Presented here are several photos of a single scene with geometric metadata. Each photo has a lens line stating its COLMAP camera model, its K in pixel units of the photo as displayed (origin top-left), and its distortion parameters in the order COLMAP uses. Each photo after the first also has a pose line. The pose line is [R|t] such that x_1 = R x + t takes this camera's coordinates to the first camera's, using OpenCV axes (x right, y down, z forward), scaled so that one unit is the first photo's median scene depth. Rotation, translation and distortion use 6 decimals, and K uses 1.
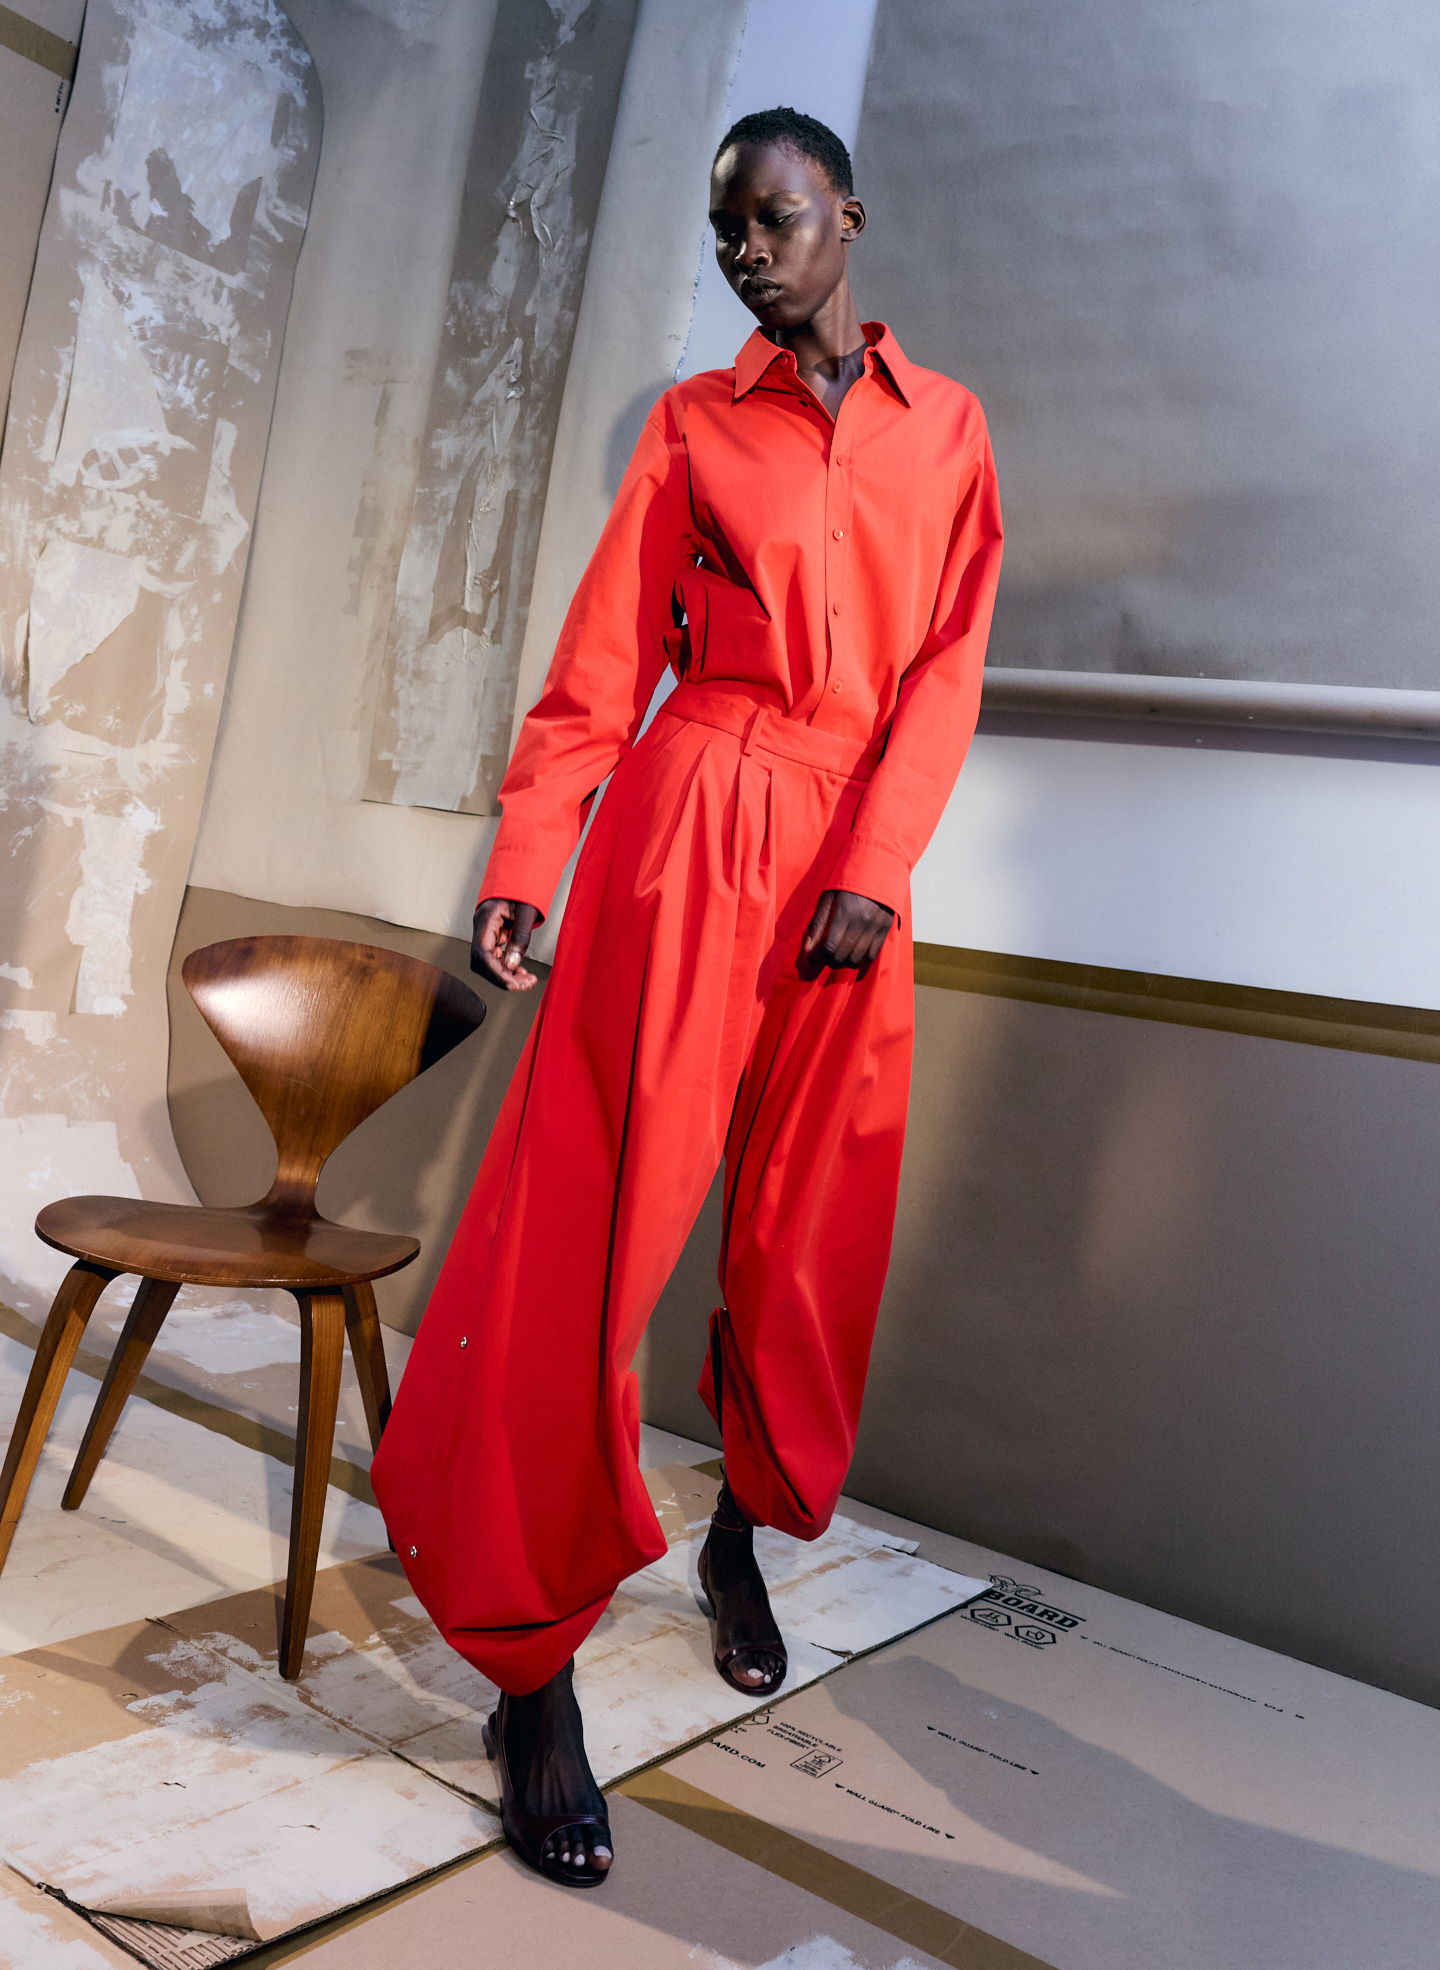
lens RADIAL K [[1807.0, 0, 845.5], [0, 1807.0, 822.9], [0, 0, 1]] dist [-0.013800, 0.100991]
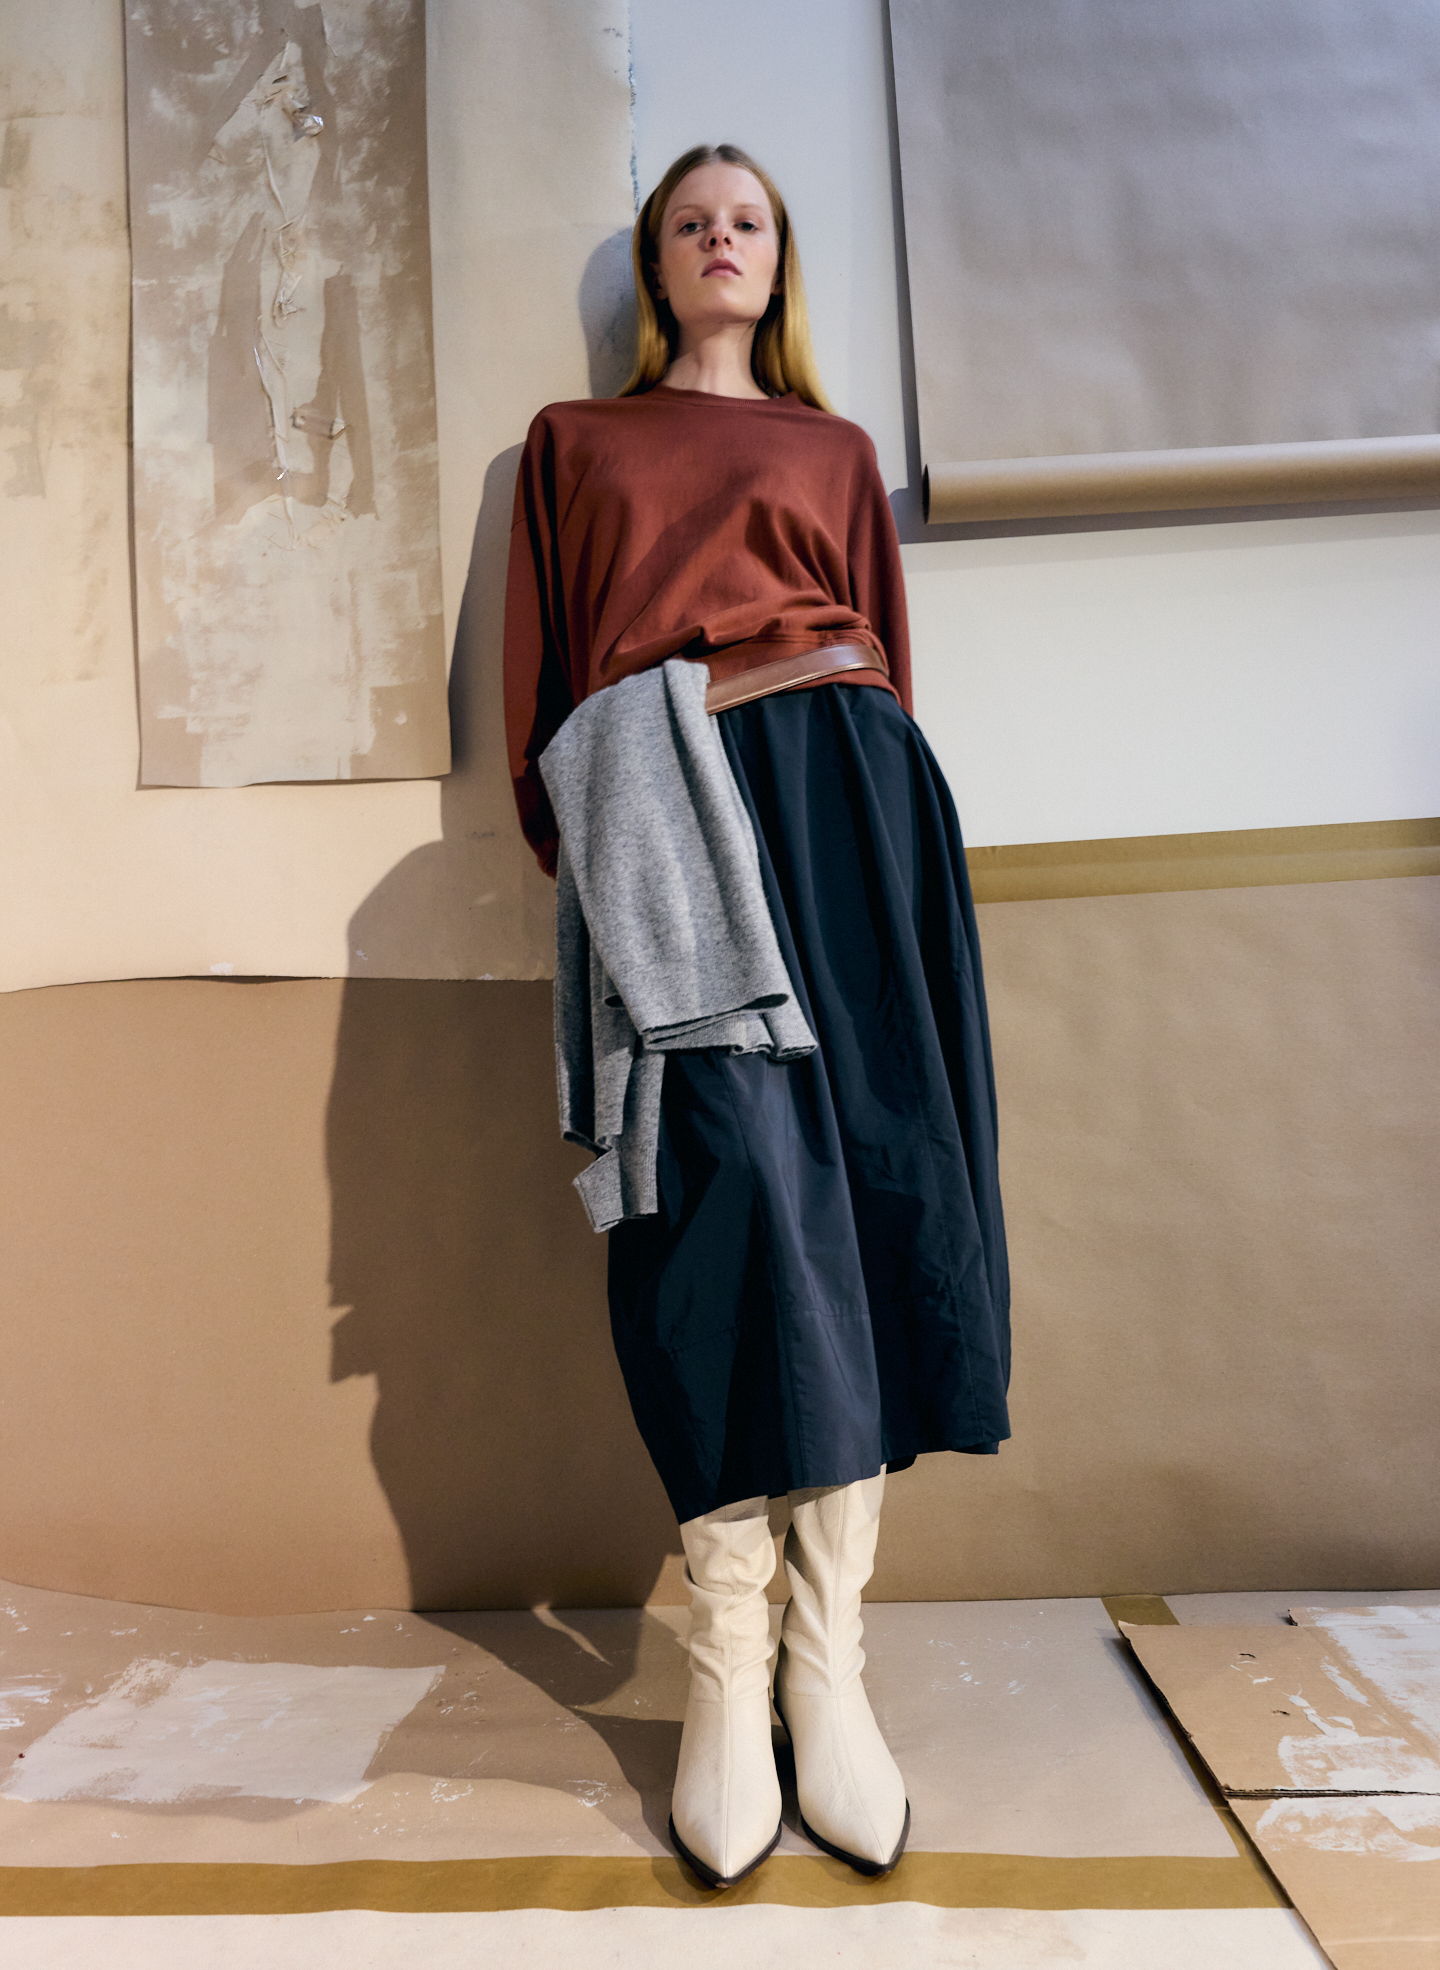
lens RADIAL K [[1445.3, 0, 740.7], [0, 1445.3, 1031.5], [0, 0, 1]] dist [-0.006538, 0.006330]
pose [[0.842059, -0.153325, 0.517135, -0.357223], [0.142902, 0.987904, 0.060212, 0.066696], [-0.520111, 0.023197, 0.853783, 0.483031]]
